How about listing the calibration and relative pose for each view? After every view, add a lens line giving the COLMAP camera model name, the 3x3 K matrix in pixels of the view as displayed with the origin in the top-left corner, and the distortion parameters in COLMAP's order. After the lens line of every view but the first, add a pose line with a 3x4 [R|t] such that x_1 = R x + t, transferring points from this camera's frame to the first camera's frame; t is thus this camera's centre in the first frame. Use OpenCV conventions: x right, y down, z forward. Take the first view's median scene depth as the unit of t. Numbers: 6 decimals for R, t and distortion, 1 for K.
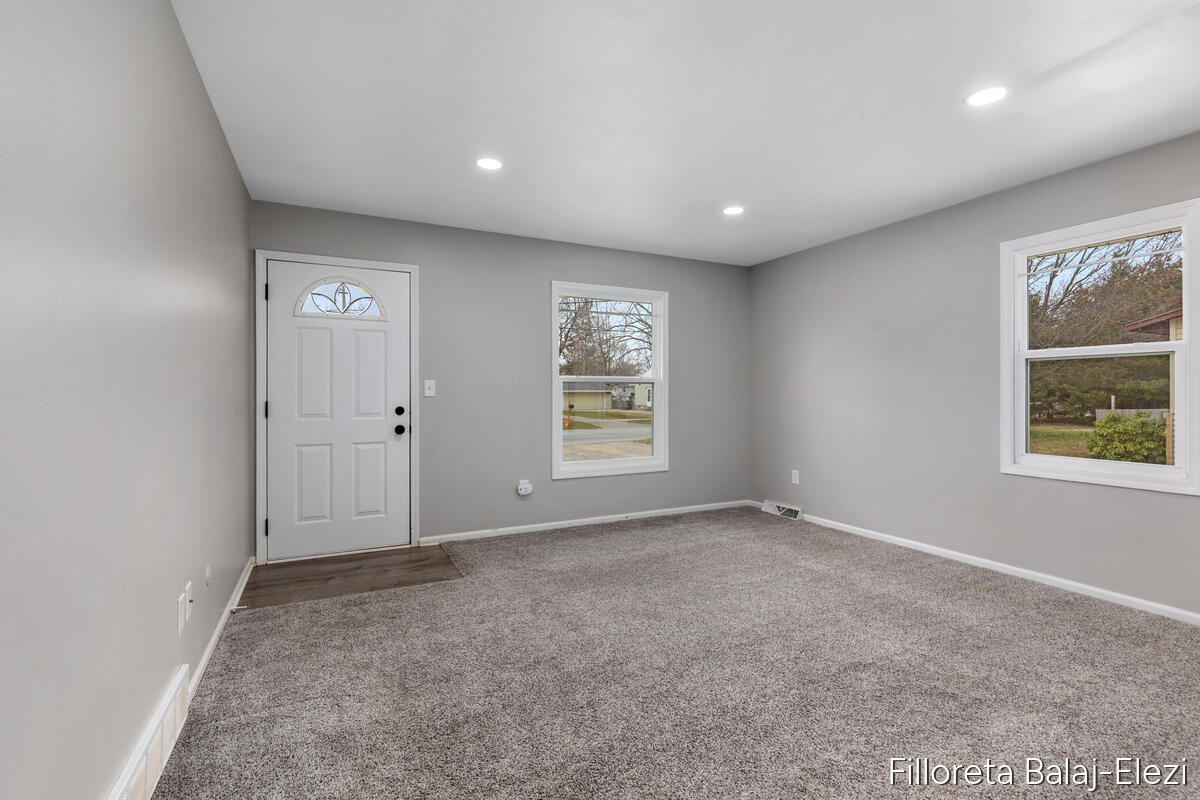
lens RADIAL K [[544.7, 0, 607.5], [0, 544.7, 396.1], [0, 0, 1]] dist [-0.000329, -0.000556]
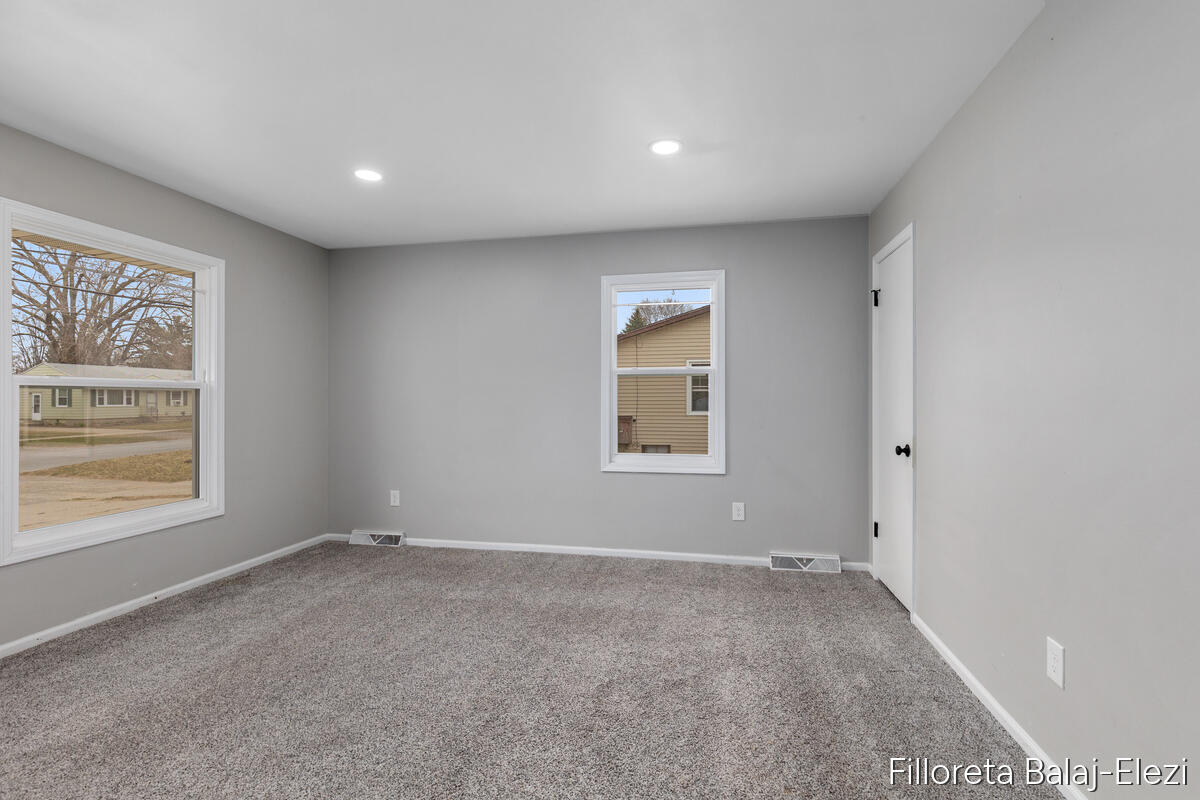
lens RADIAL K [[544.7, 0, 607.5], [0, 544.7, 396.1], [0, 0, 1]] dist [-0.000329, -0.000556]
pose [[0.623731, 0.005509, 0.781620, -0.188134], [0.004916, 0.999928, -0.010970, -0.007796], [-0.781624, 0.010684, 0.623659, 0.252325]]
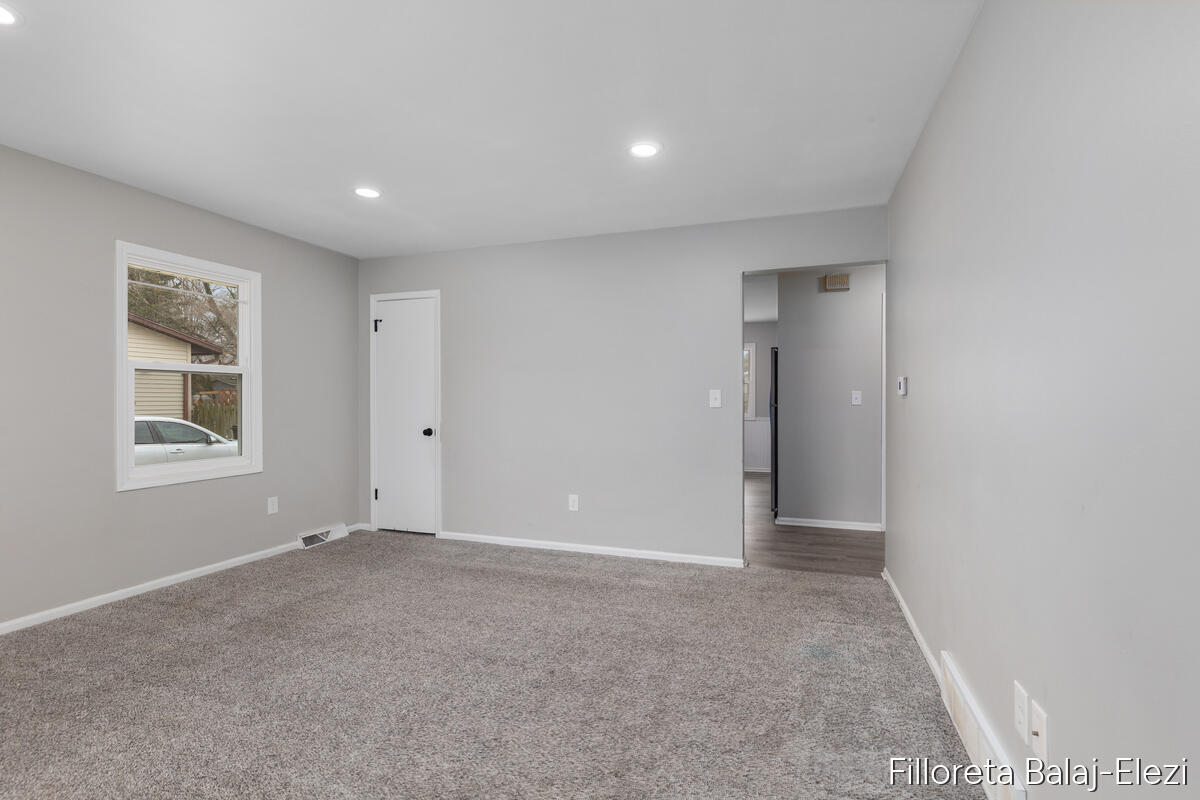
lens RADIAL K [[544.7, 0, 607.5], [0, 544.7, 396.1], [0, 0, 1]] dist [-0.000329, -0.000556]
pose [[-0.683977, 0.003393, 0.729496, -0.503210], [0.005121, 0.999987, 0.000150, -0.015451], [-0.729486, 0.003839, -0.683985, 1.017995]]
